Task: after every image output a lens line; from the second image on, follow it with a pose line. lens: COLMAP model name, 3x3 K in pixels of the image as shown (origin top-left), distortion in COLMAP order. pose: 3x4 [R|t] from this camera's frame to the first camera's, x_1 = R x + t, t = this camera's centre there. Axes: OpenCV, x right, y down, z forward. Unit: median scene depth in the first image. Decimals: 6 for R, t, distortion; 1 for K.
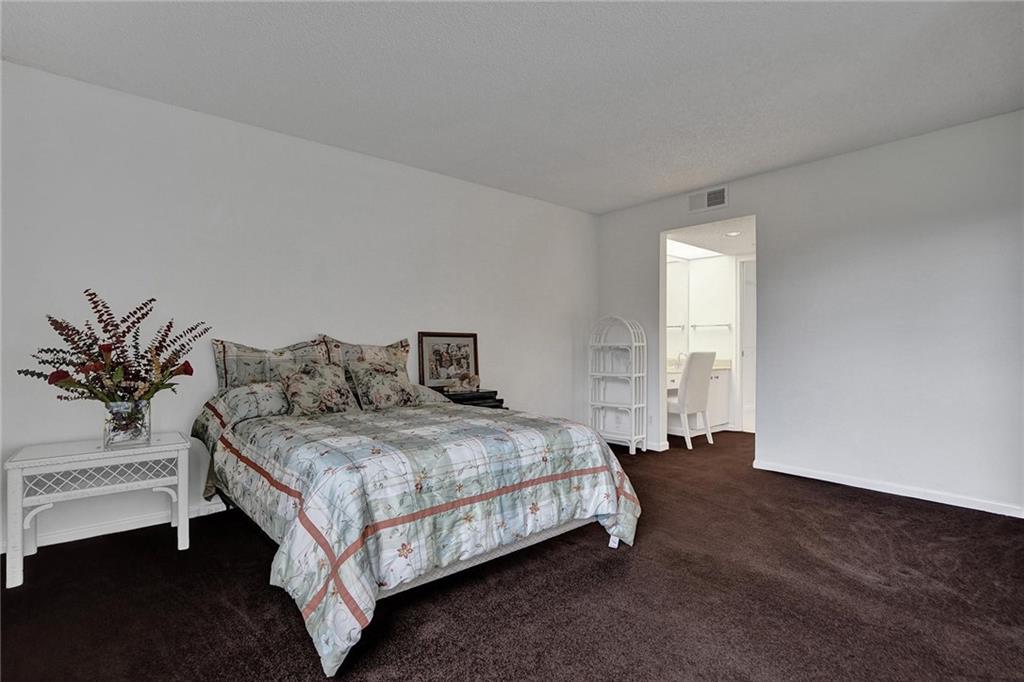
lens RADIAL K [[494.1, 0, 512.4], [0, 494.1, 343.2], [0, 0, 1]] dist [-0.026332, 0.011295]
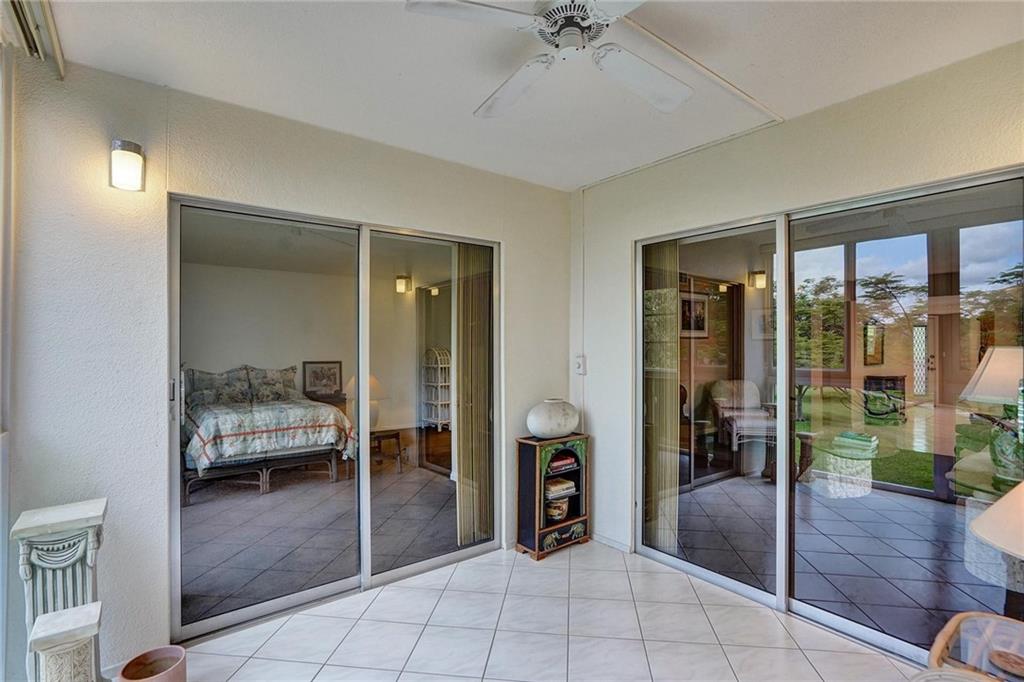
lens RADIAL K [[494.1, 0, 509.1], [0, 494.1, 347.2], [0, 0, 1]] dist [-0.026332, 0.011295]
pose [[0.998296, -0.001648, -0.058335, 1.343749], [0.001724, 0.999998, 0.001267, -0.150238], [0.058333, -0.001365, 0.998296, -1.550661]]
